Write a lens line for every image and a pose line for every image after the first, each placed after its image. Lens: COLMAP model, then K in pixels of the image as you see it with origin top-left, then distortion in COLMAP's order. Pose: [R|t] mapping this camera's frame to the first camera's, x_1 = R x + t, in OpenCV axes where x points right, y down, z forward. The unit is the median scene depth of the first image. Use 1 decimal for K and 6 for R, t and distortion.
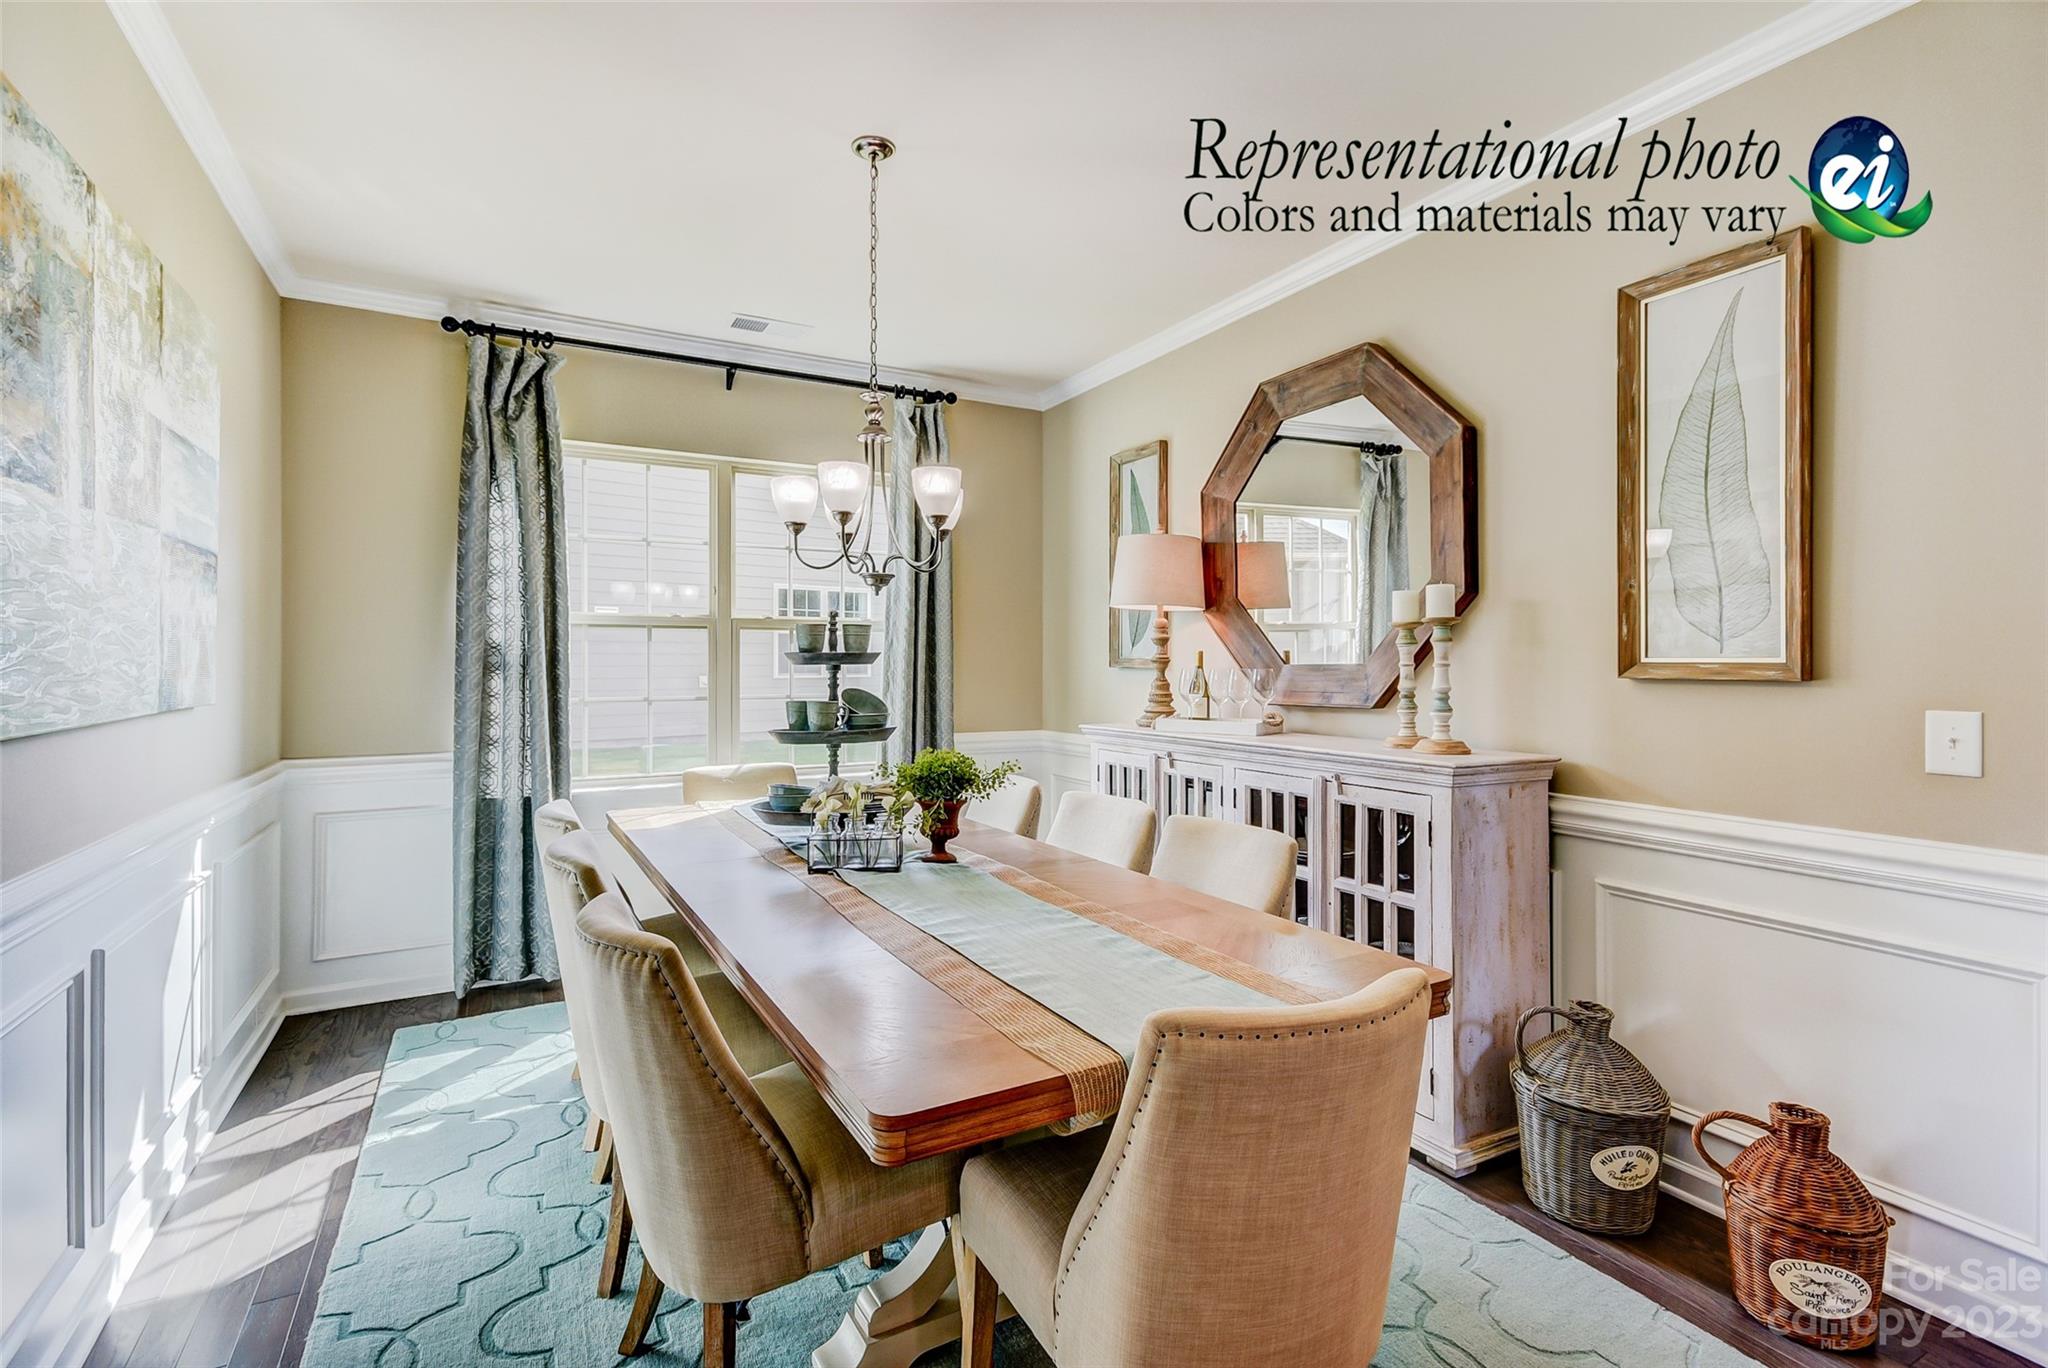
lens RADIAL K [[947.0, 0, 1008.5], [0, 947.0, 666.9], [0, 0, 1]] dist [0.015371, 0.002059]
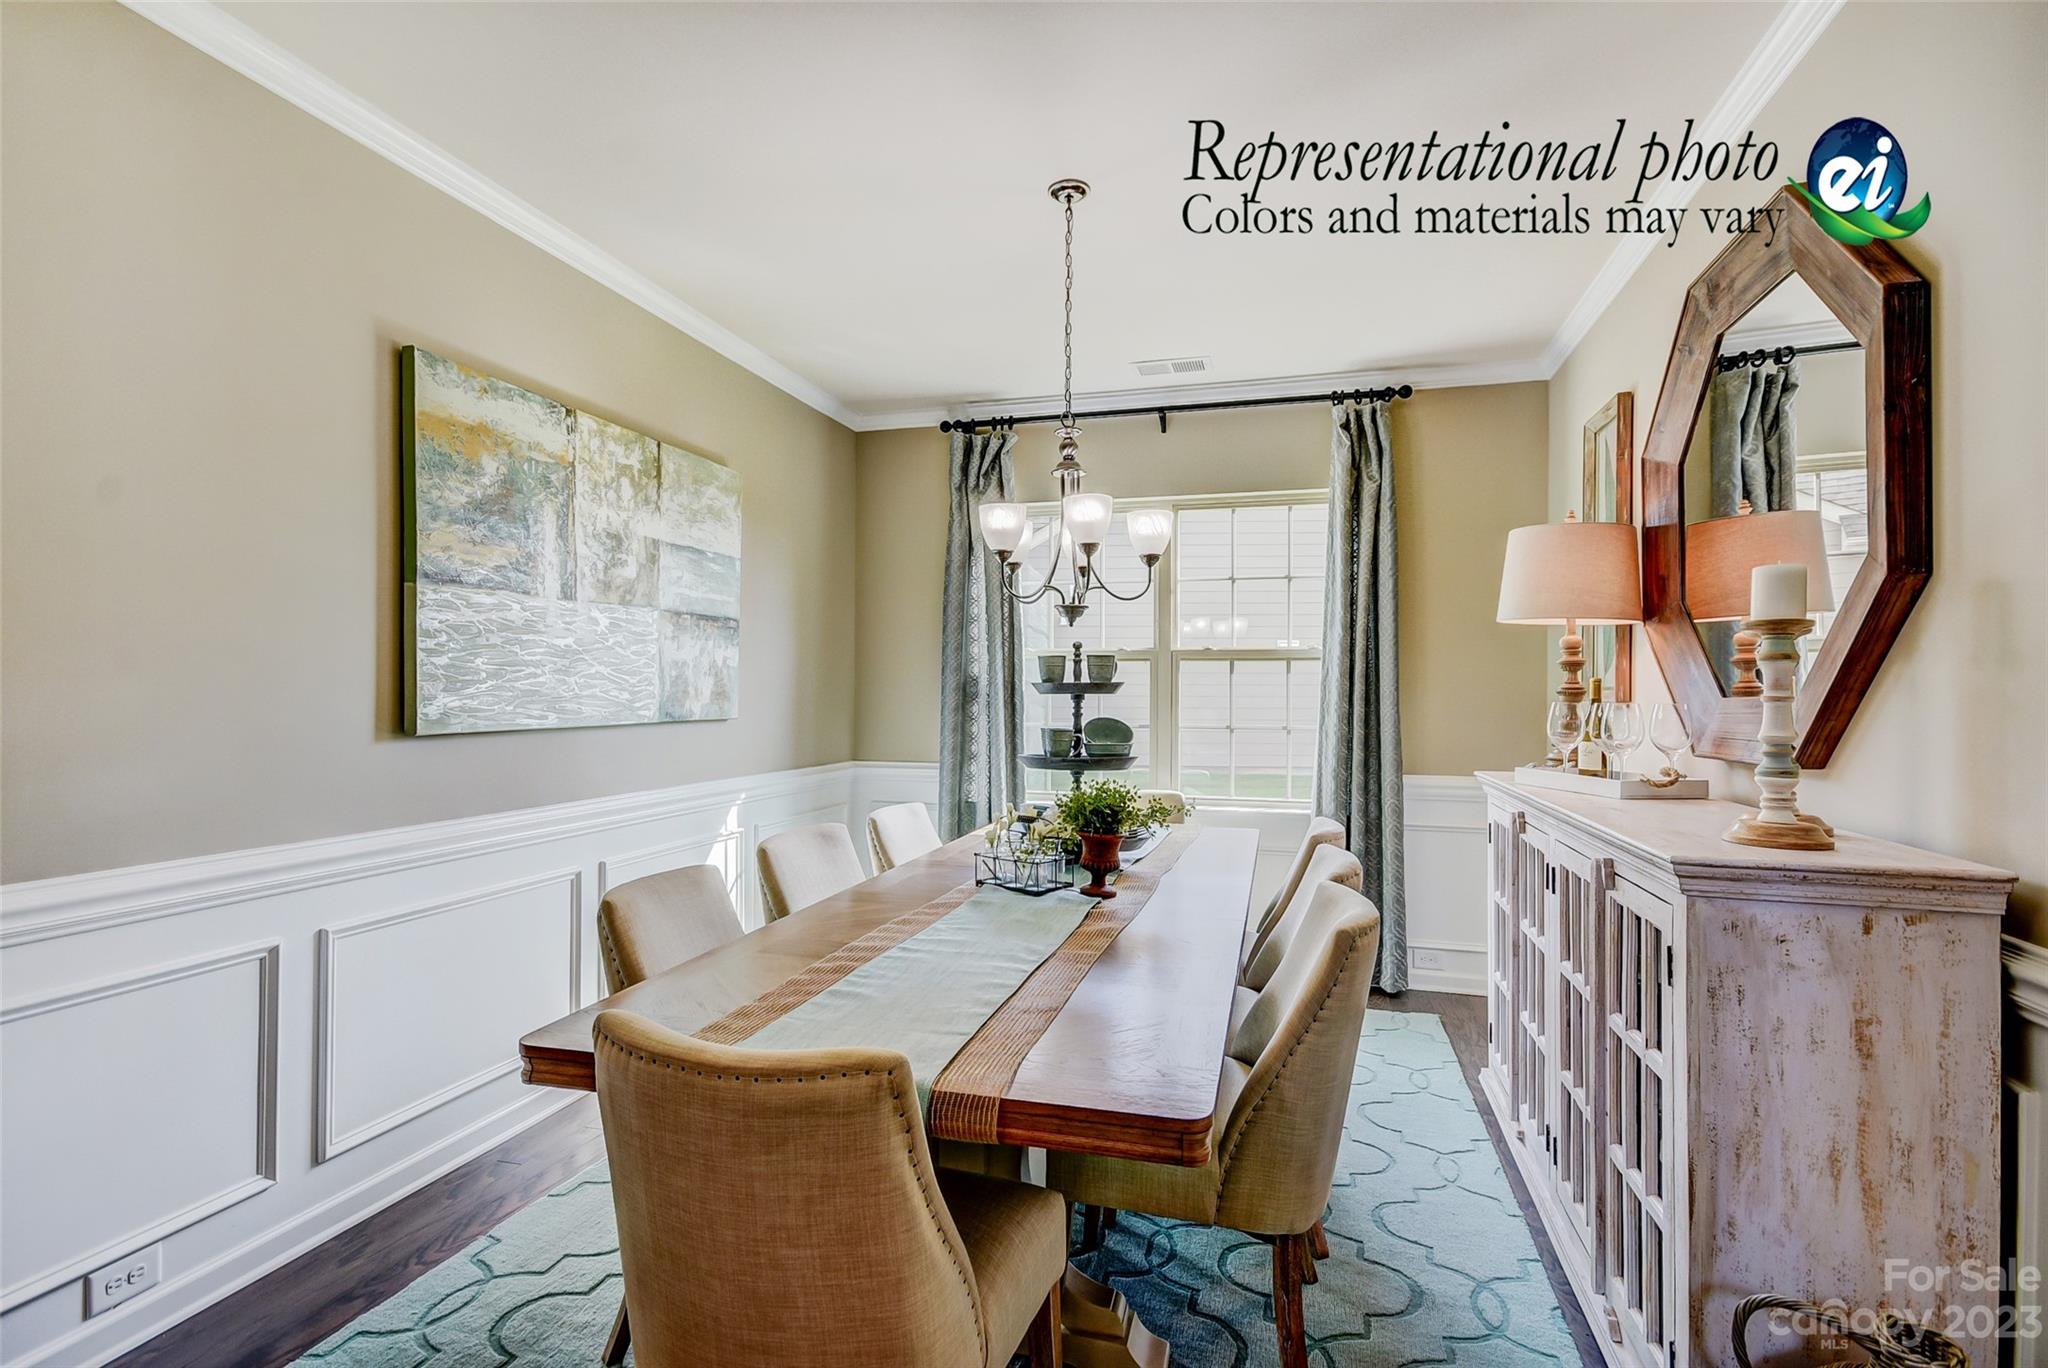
lens RADIAL K [[947.0, 0, 1017.8], [0, 947.0, 691.9], [0, 0, 1]] dist [0.015371, 0.002059]
pose [[0.721841, 0.002521, -0.692055, 0.484232], [-0.007691, 0.999961, -0.004379, -0.000081], [0.692016, 0.008484, 0.721832, 0.205658]]
